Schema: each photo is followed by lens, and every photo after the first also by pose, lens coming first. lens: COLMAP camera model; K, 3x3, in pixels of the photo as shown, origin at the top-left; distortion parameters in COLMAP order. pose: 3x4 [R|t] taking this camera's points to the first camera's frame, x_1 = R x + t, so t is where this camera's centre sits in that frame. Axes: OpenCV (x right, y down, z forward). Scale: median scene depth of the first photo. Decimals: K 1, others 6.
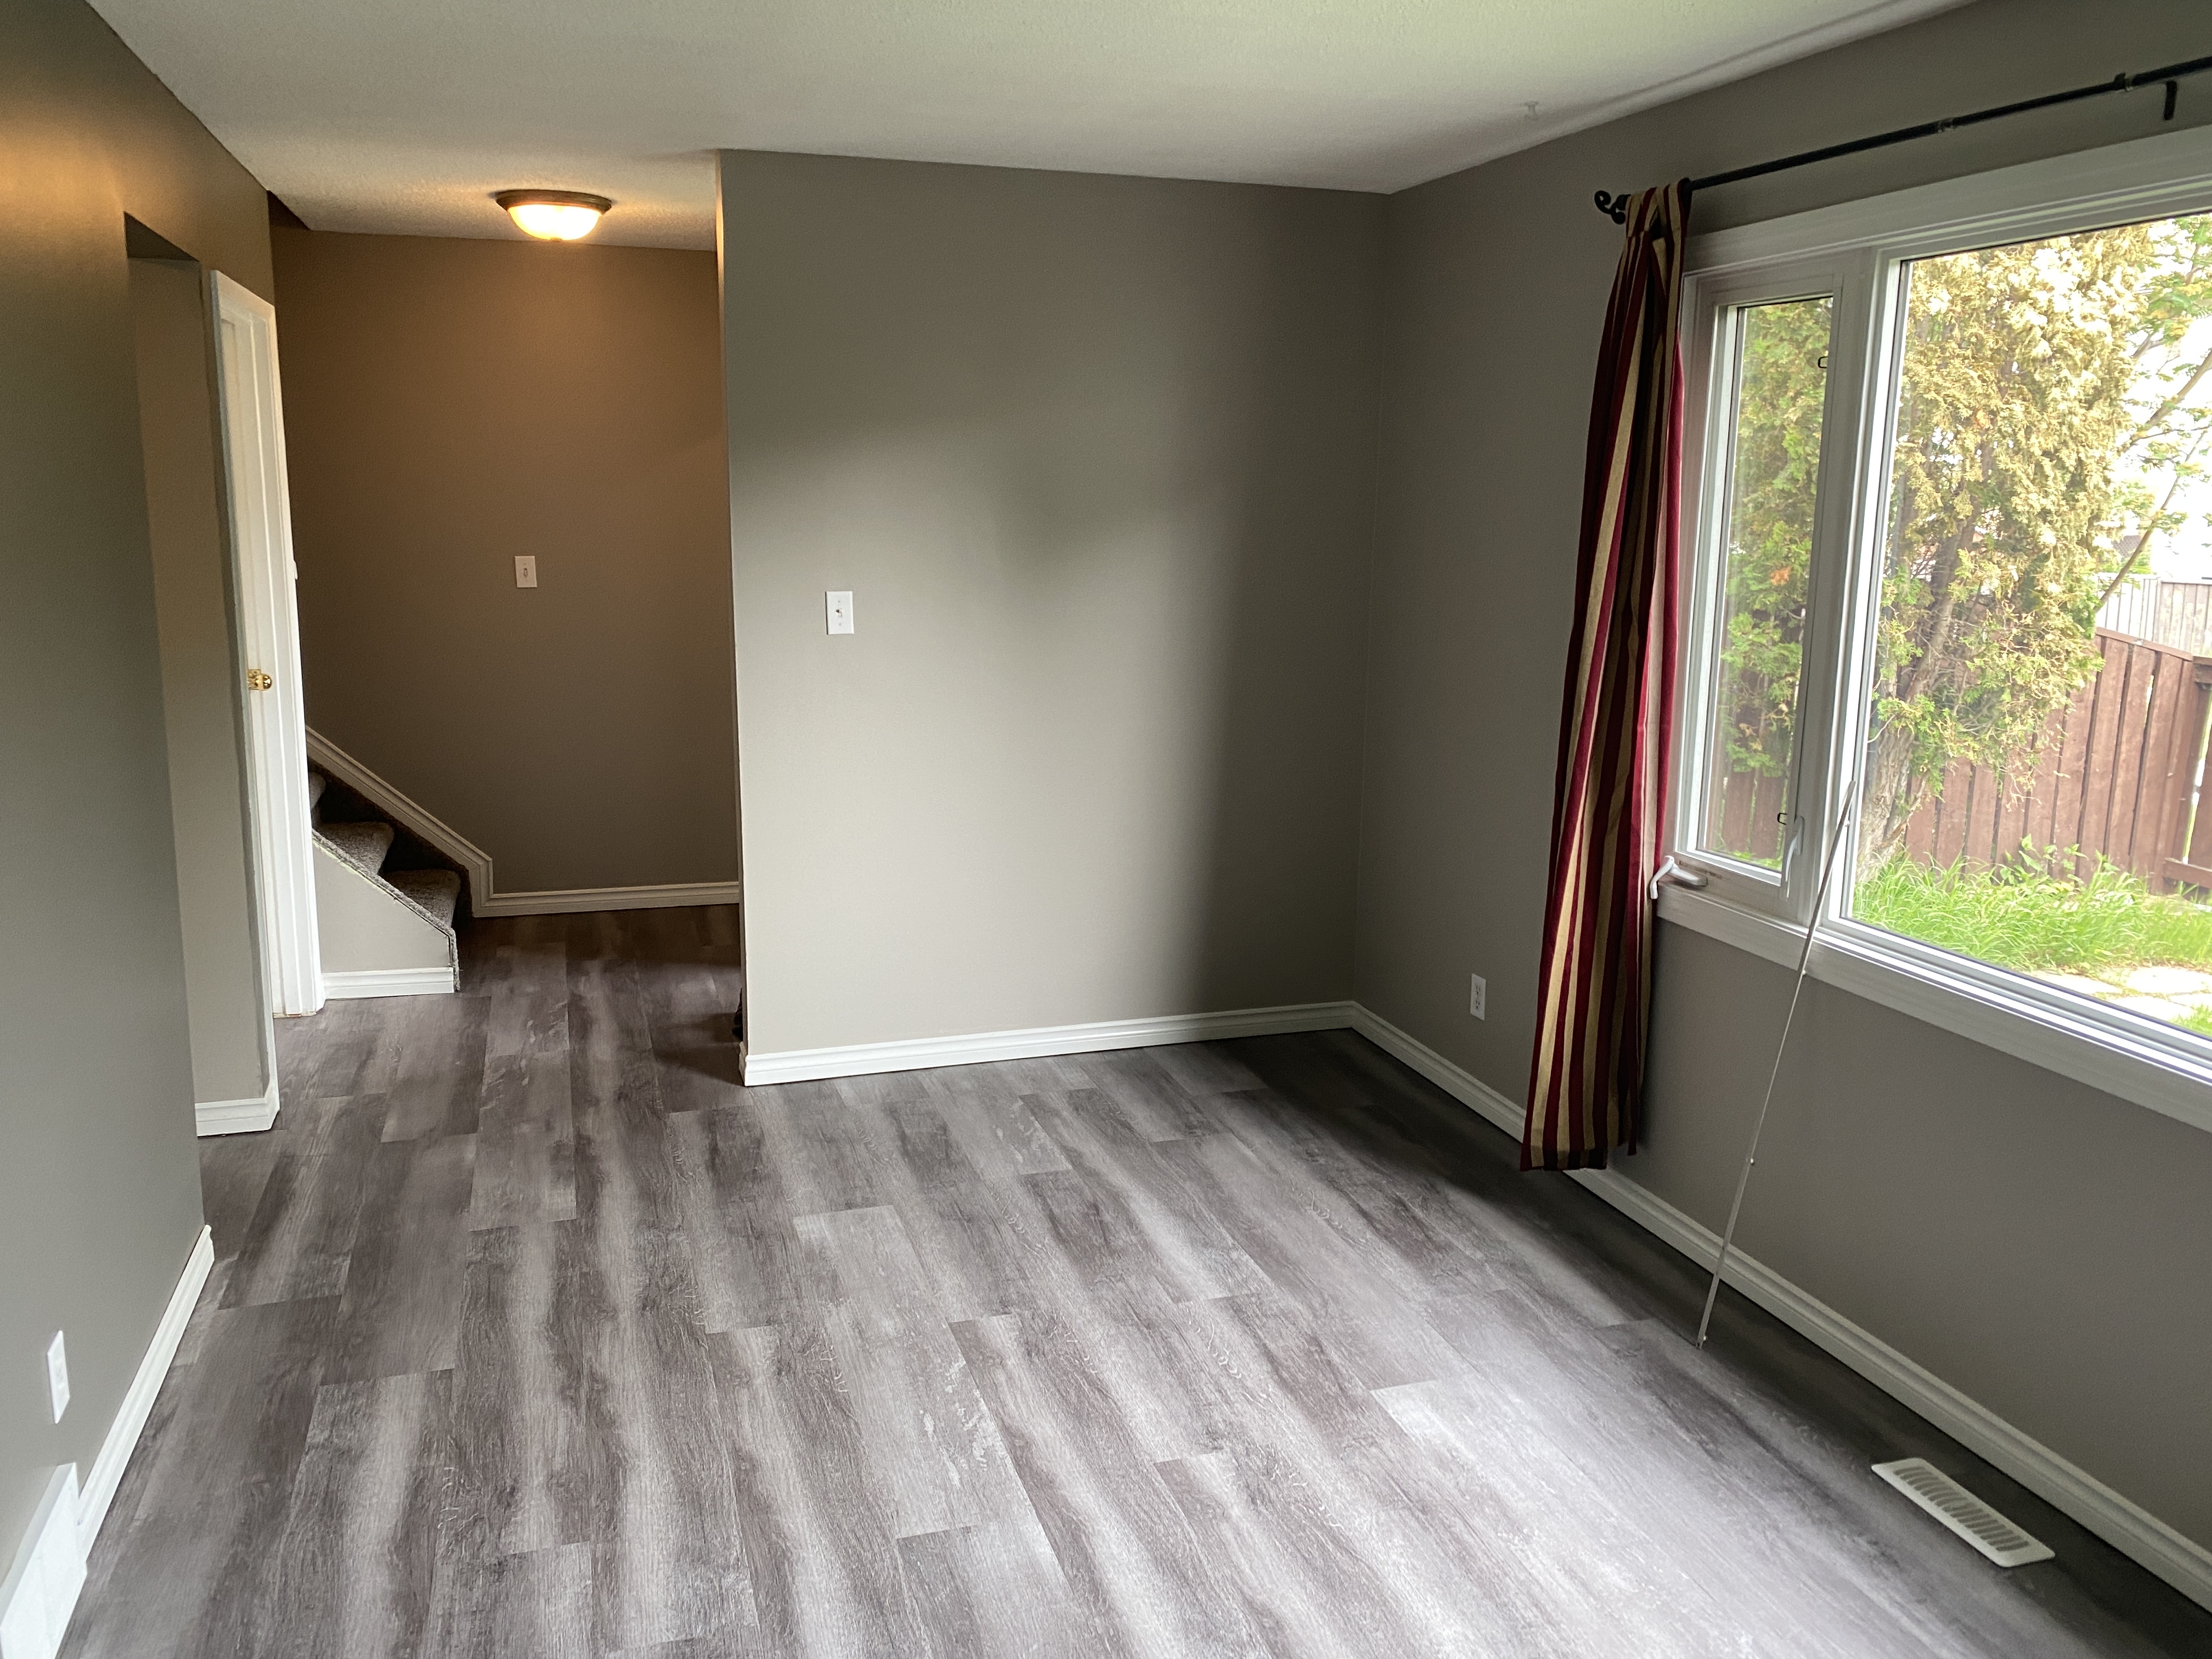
lens RADIAL K [[1702.4, 0, 1107.1], [0, 1702.4, 821.4], [0, 0, 1]] dist [-0.000971, 0.000834]
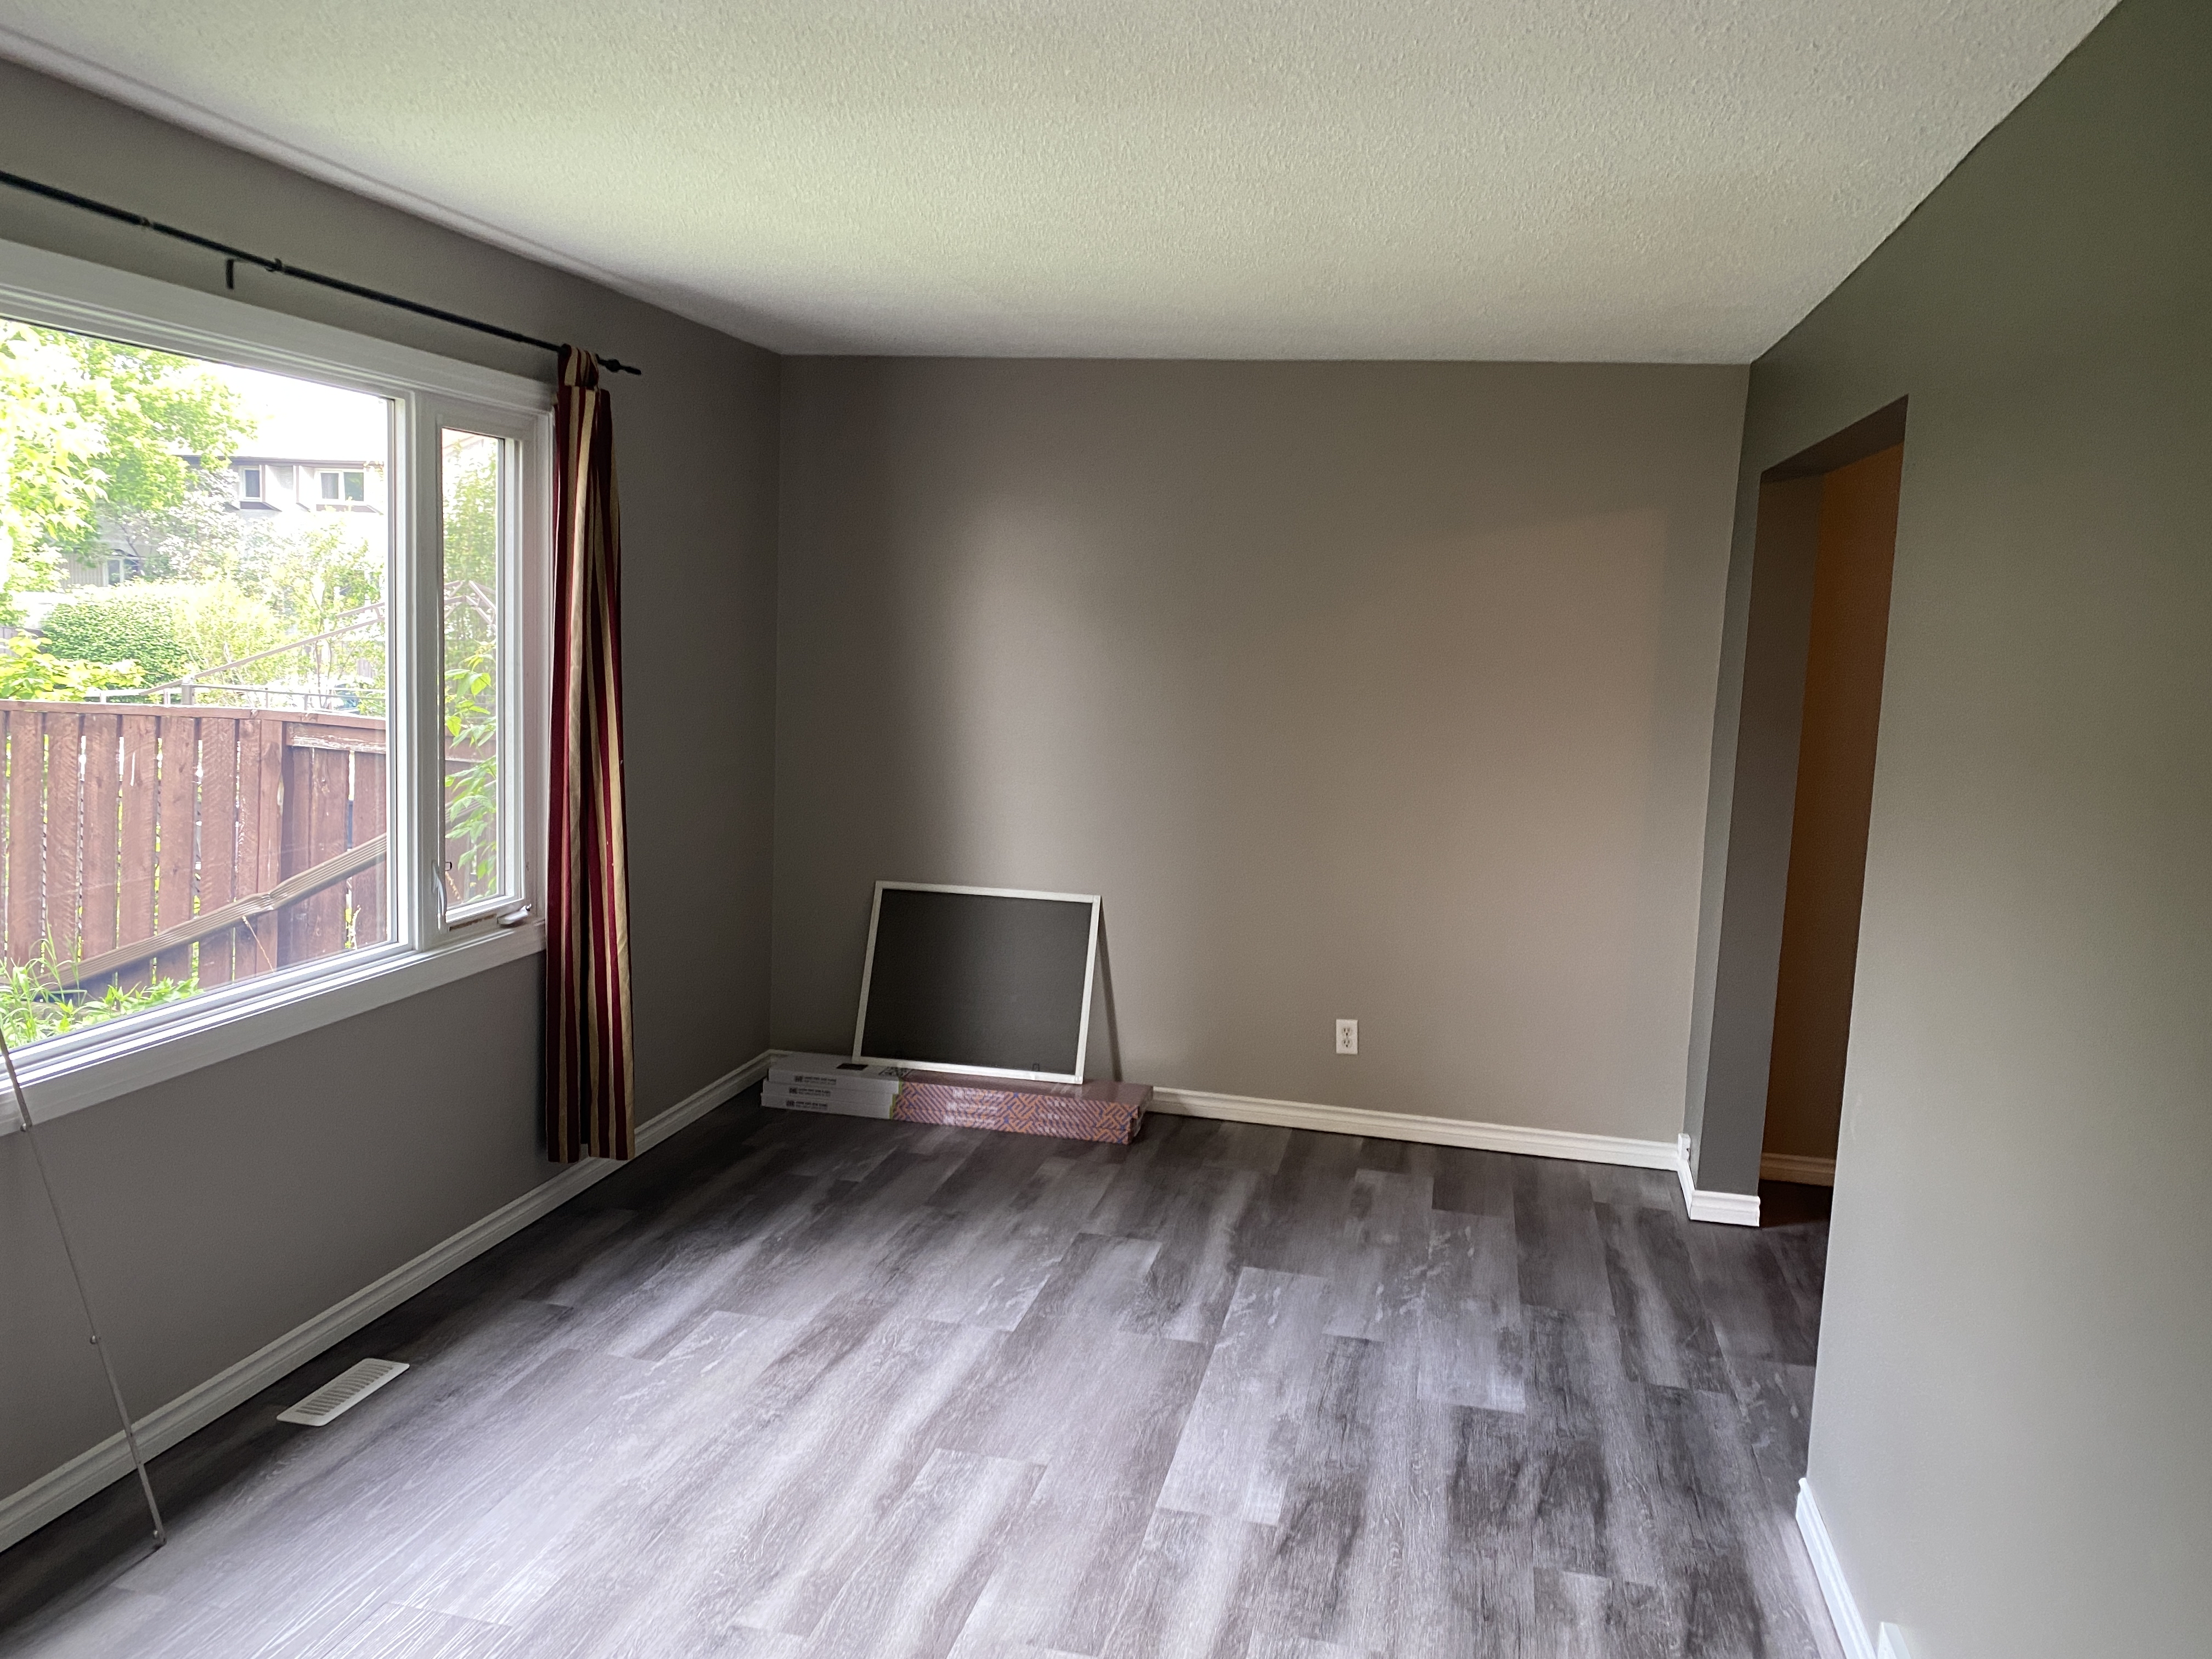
lens RADIAL K [[1702.4, 0, 1107.0], [0, 1702.4, 831.2], [0, 0, 1]] dist [-0.000971, 0.000834]
pose [[-0.861220, -0.115858, 0.494850, -0.576301], [0.043454, 0.953319, 0.298823, -0.351357], [-0.506371, 0.278856, -0.815983, 1.696480]]
